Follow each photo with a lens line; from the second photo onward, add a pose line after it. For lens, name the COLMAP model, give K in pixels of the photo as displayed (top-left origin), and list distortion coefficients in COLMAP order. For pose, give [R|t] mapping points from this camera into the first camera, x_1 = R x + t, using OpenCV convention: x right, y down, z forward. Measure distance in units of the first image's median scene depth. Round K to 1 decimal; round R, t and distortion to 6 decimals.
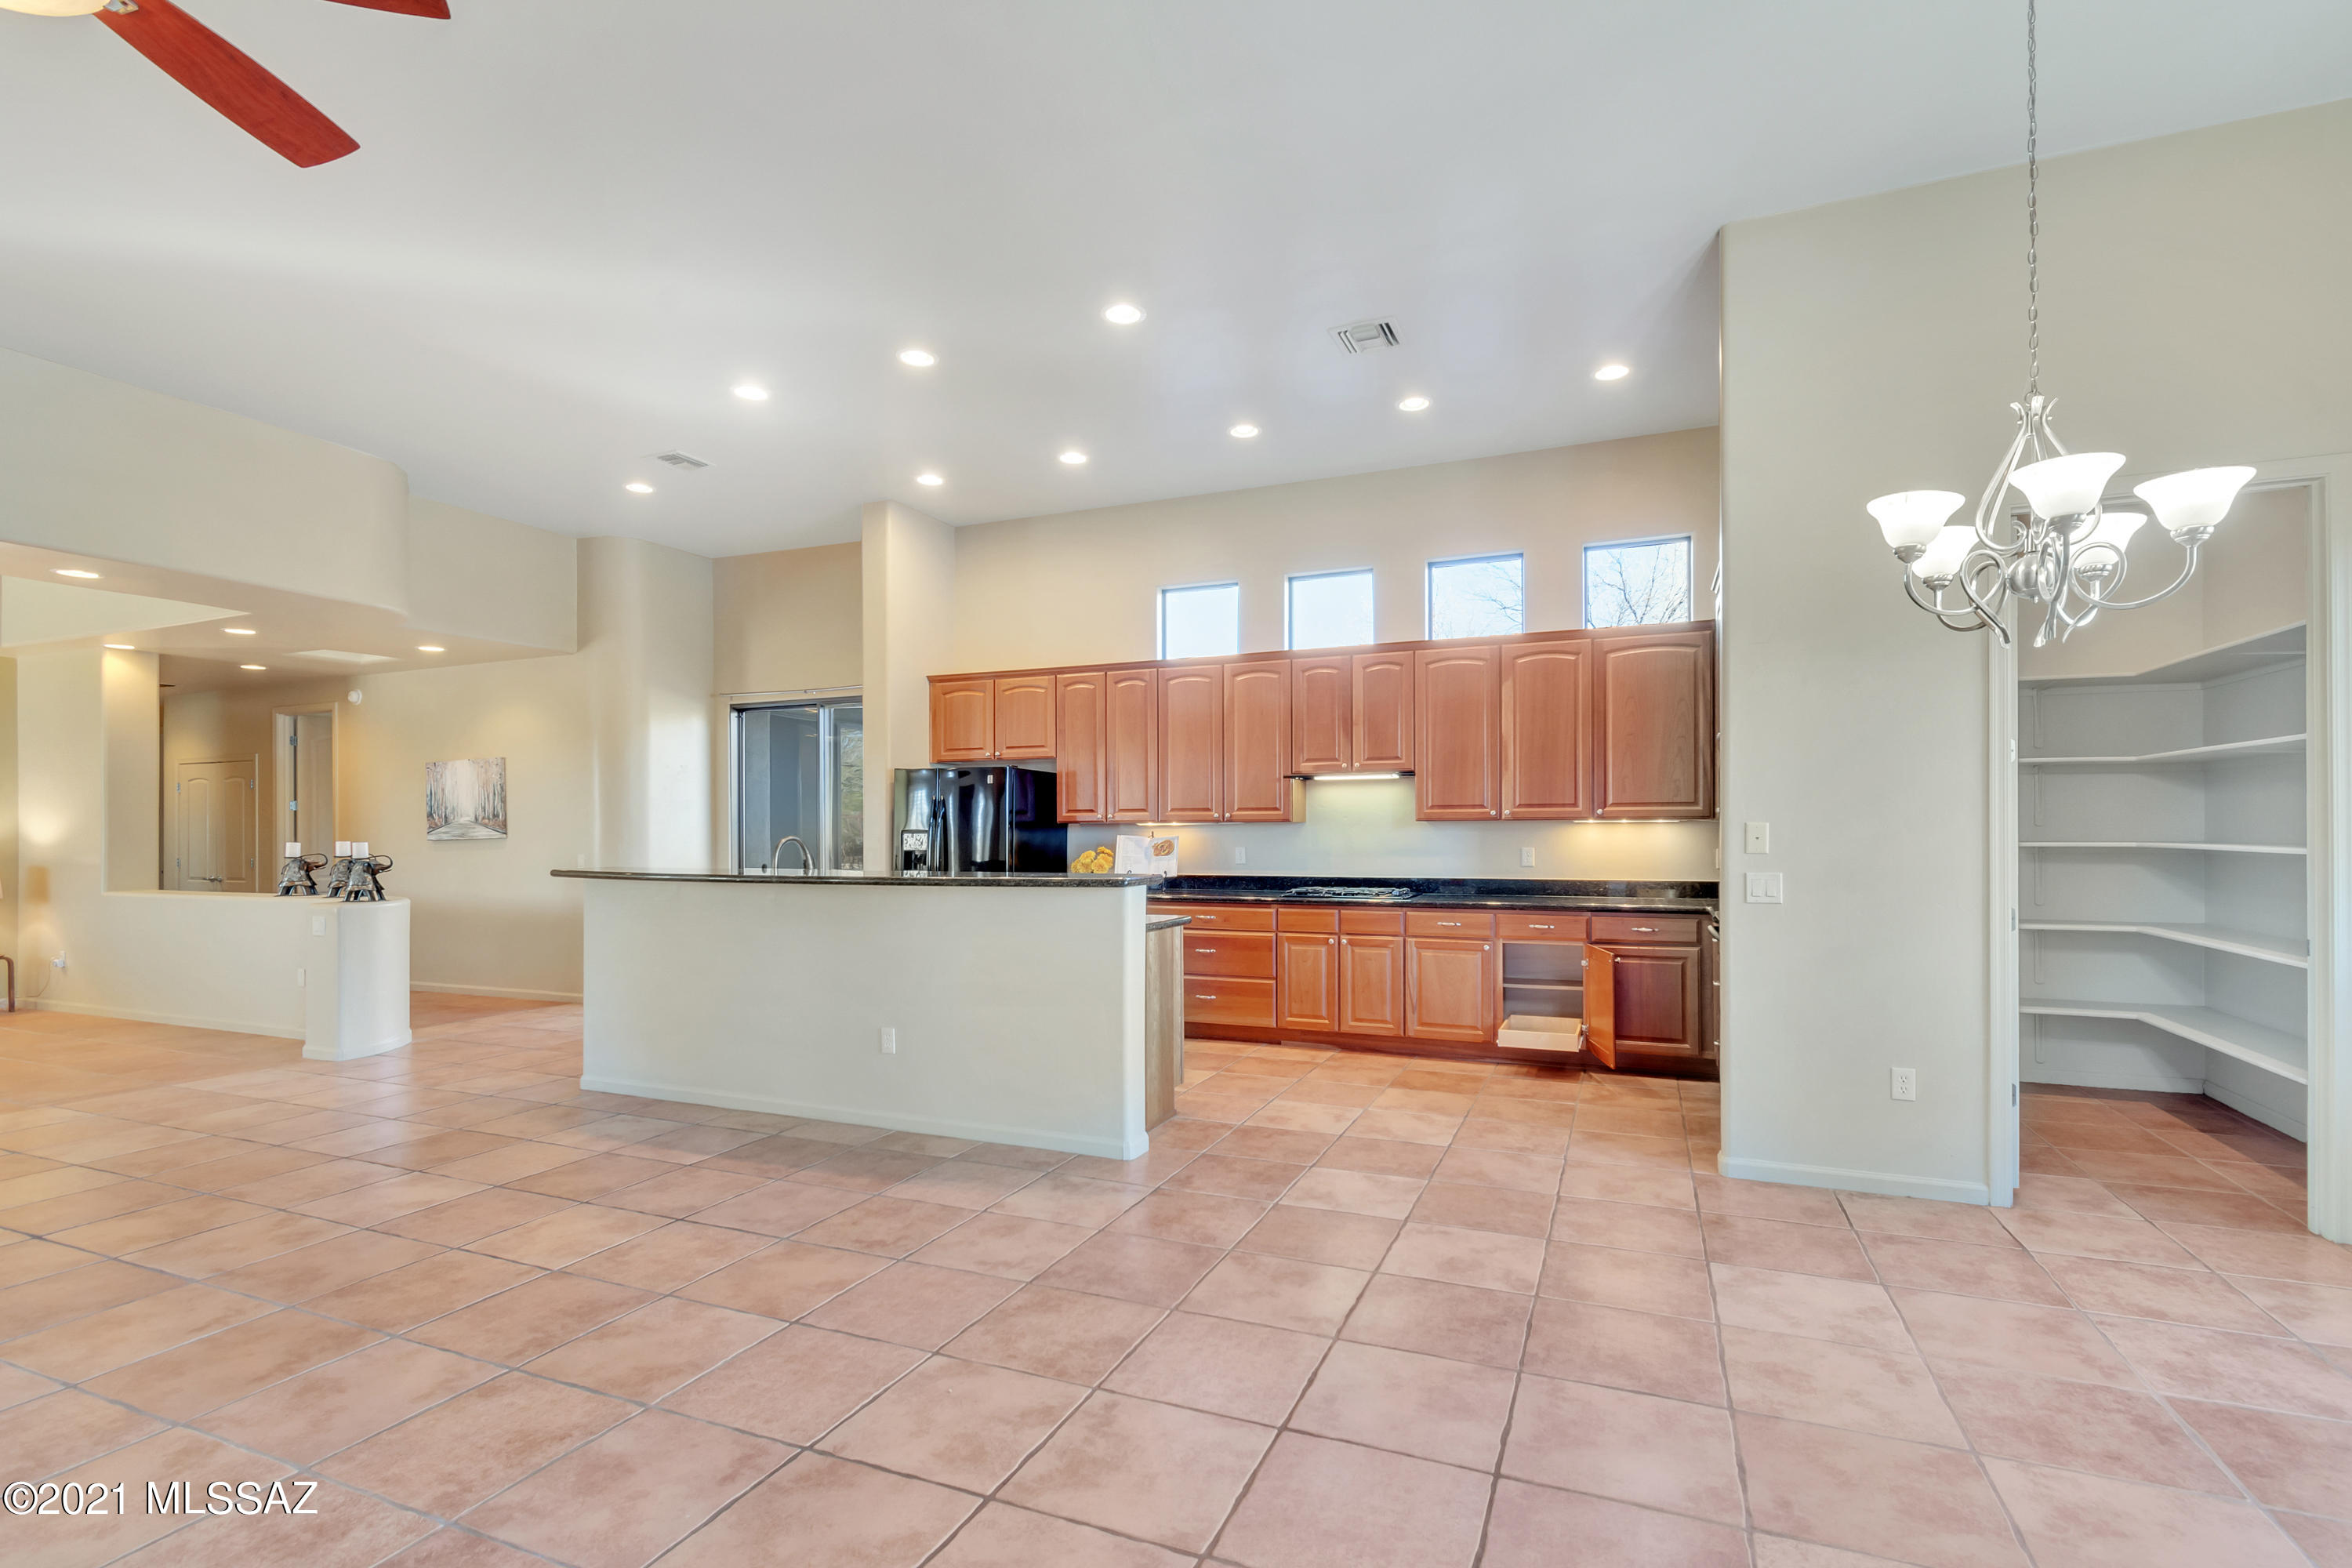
lens RADIAL K [[1079.7, 0, 1156.6], [0, 1079.7, 827.7], [0, 0, 1]] dist [0.011834, -0.001924]
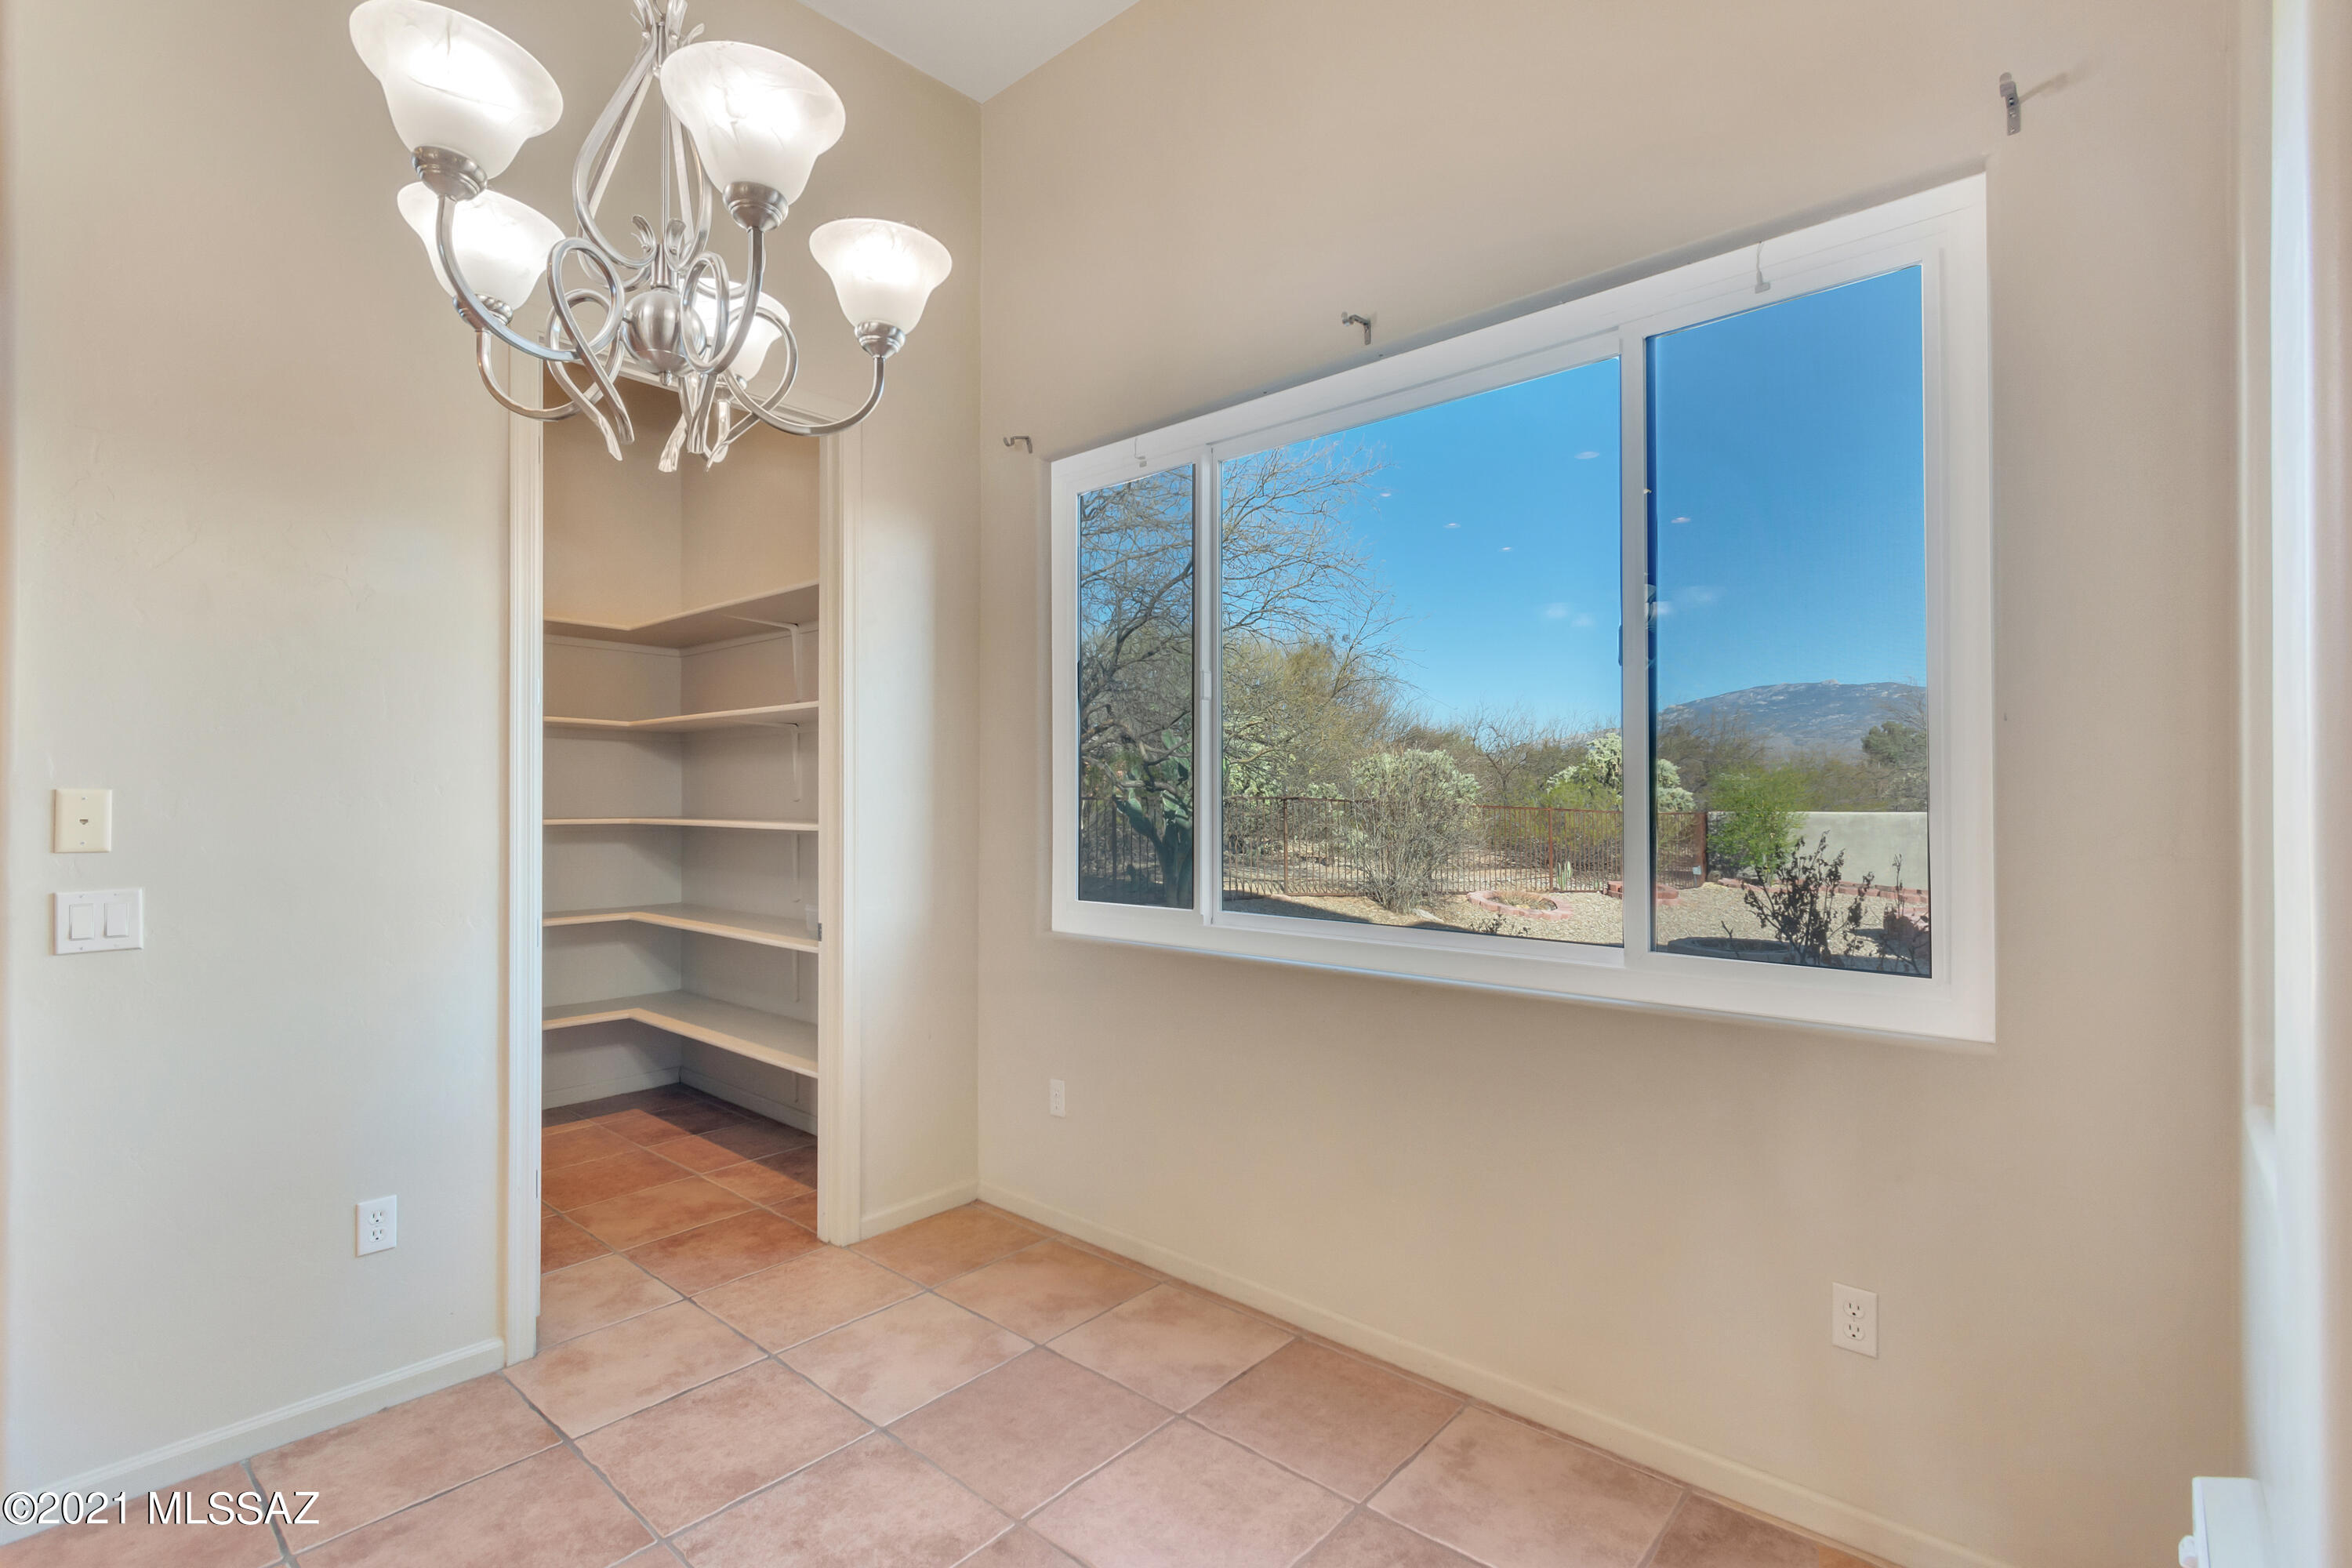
lens RADIAL K [[1079.7, 0, 1163.4], [0, 1079.7, 797.9], [0, 0, 1]] dist [0.011834, -0.001924]
pose [[0.307618, 0.003502, 0.951503, 0.249453], [0.000743, 0.999992, -0.003921, 0.000478], [-0.951510, 0.001914, 0.307613, 0.402501]]
